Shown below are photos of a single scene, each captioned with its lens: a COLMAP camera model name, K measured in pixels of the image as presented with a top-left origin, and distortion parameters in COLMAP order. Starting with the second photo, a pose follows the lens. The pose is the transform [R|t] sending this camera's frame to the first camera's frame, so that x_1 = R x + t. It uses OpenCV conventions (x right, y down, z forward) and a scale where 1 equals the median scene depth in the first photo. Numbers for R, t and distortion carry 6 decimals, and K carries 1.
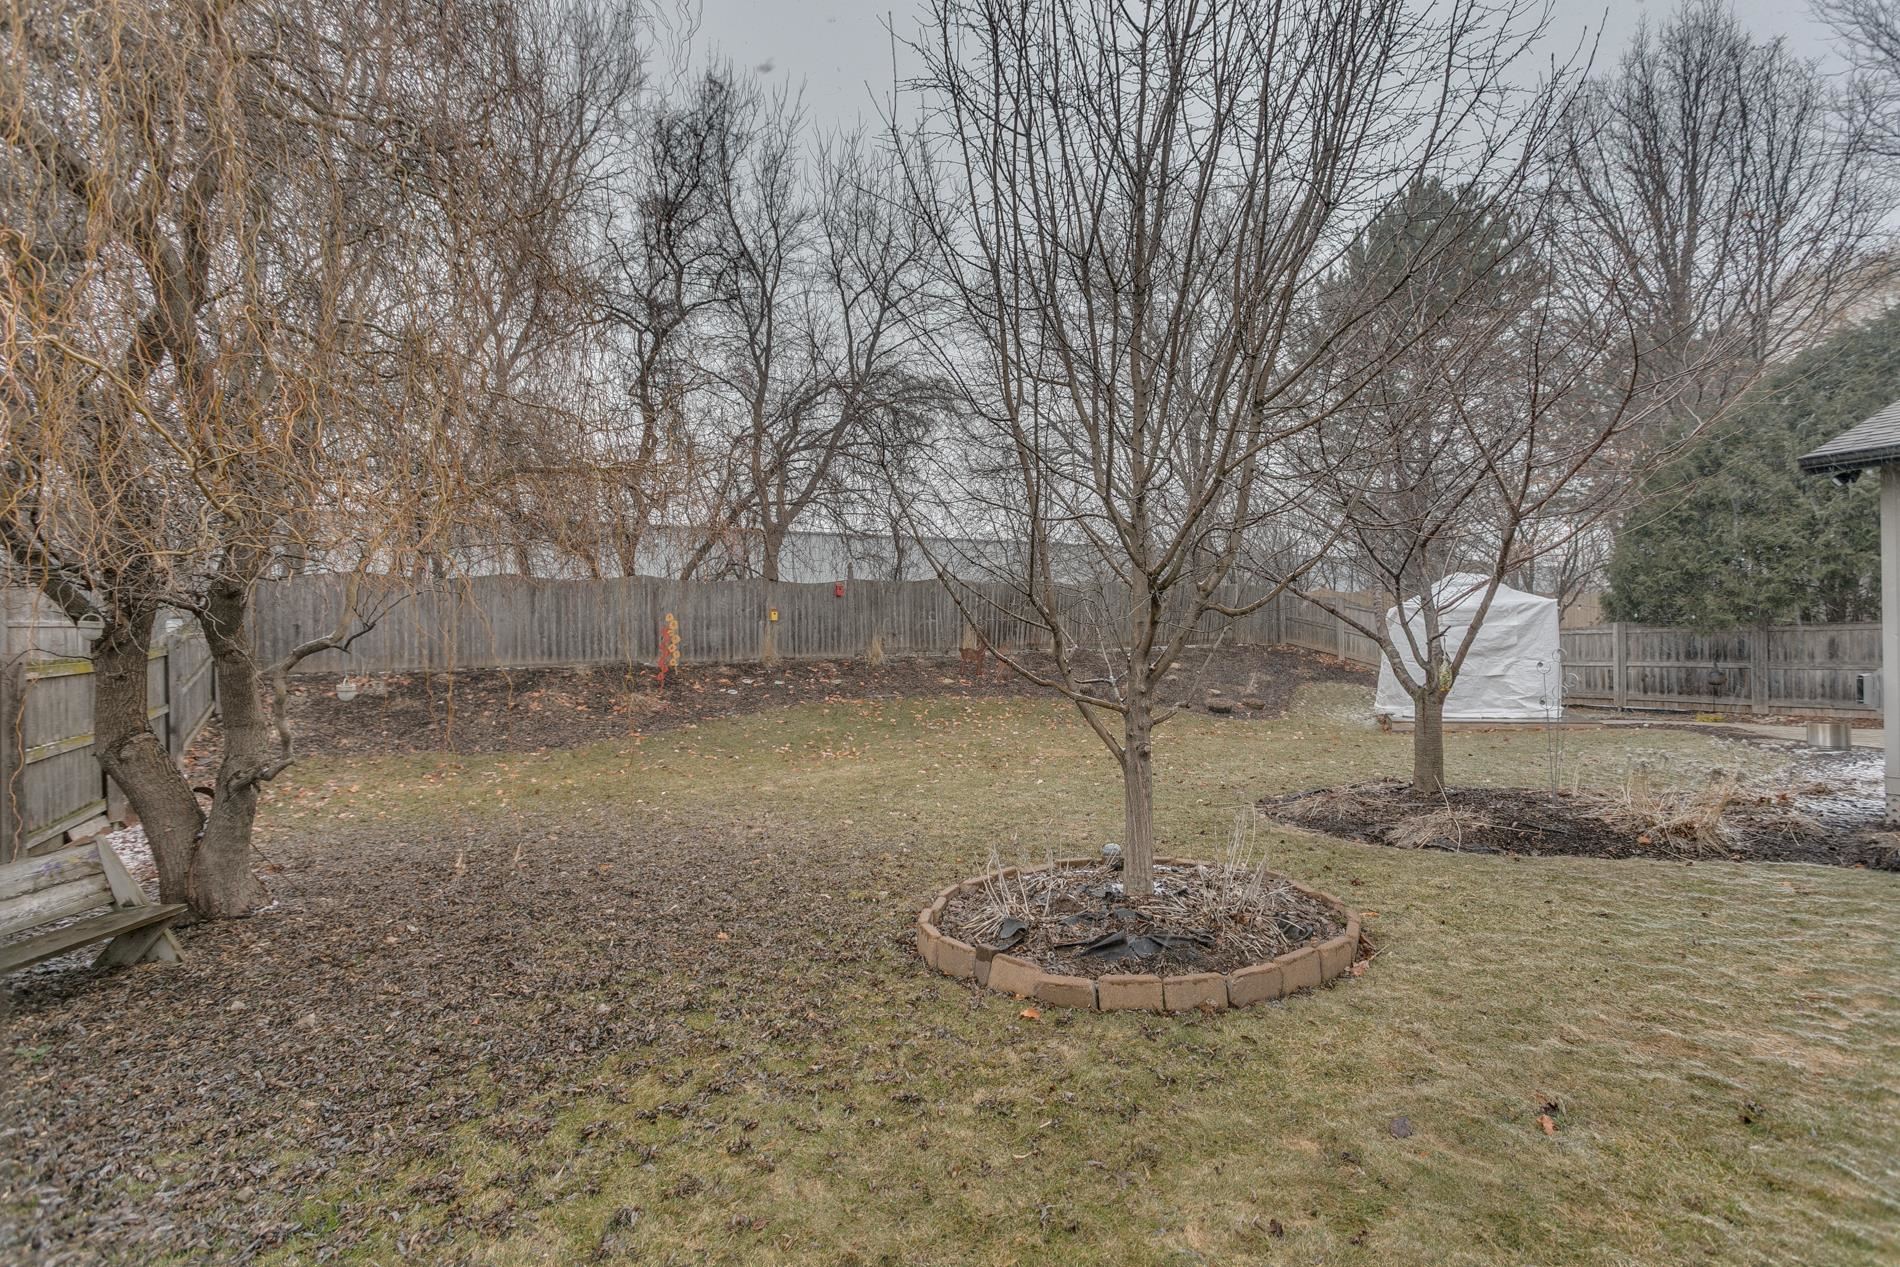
lens RADIAL K [[907.4, 0, 958.3], [0, 907.4, 634.6], [0, 0, 1]] dist [0.000056, 0.000010]
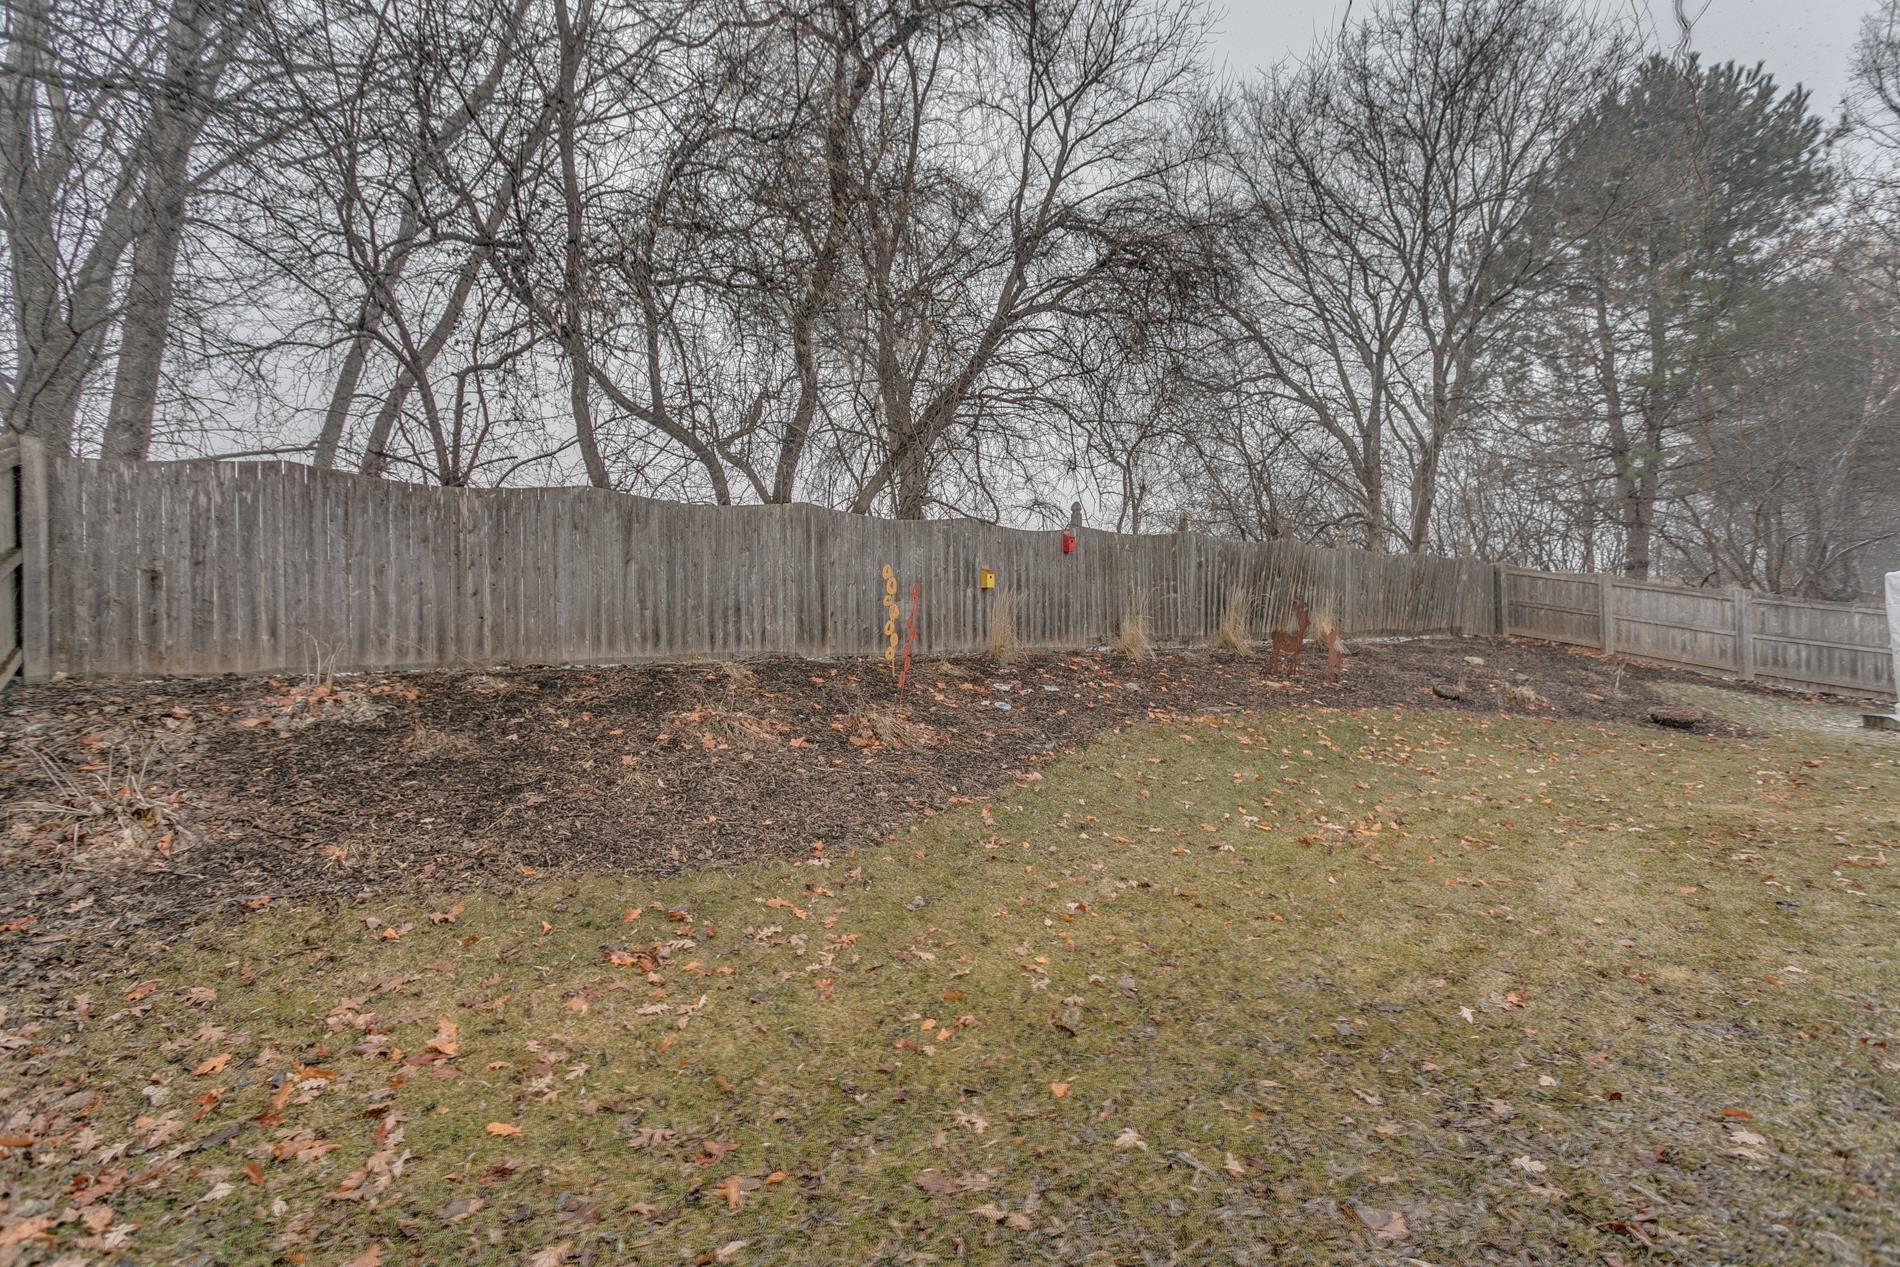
lens RADIAL K [[907.4, 0, 941.7], [0, 907.4, 638.0], [0, 0, 1]] dist [0.000056, 0.000010]
pose [[0.989107, 0.000607, 0.147197, -0.374164], [-0.000735, 0.999999, 0.000817, 0.020984], [-0.147197, -0.000917, 0.989107, 0.455381]]
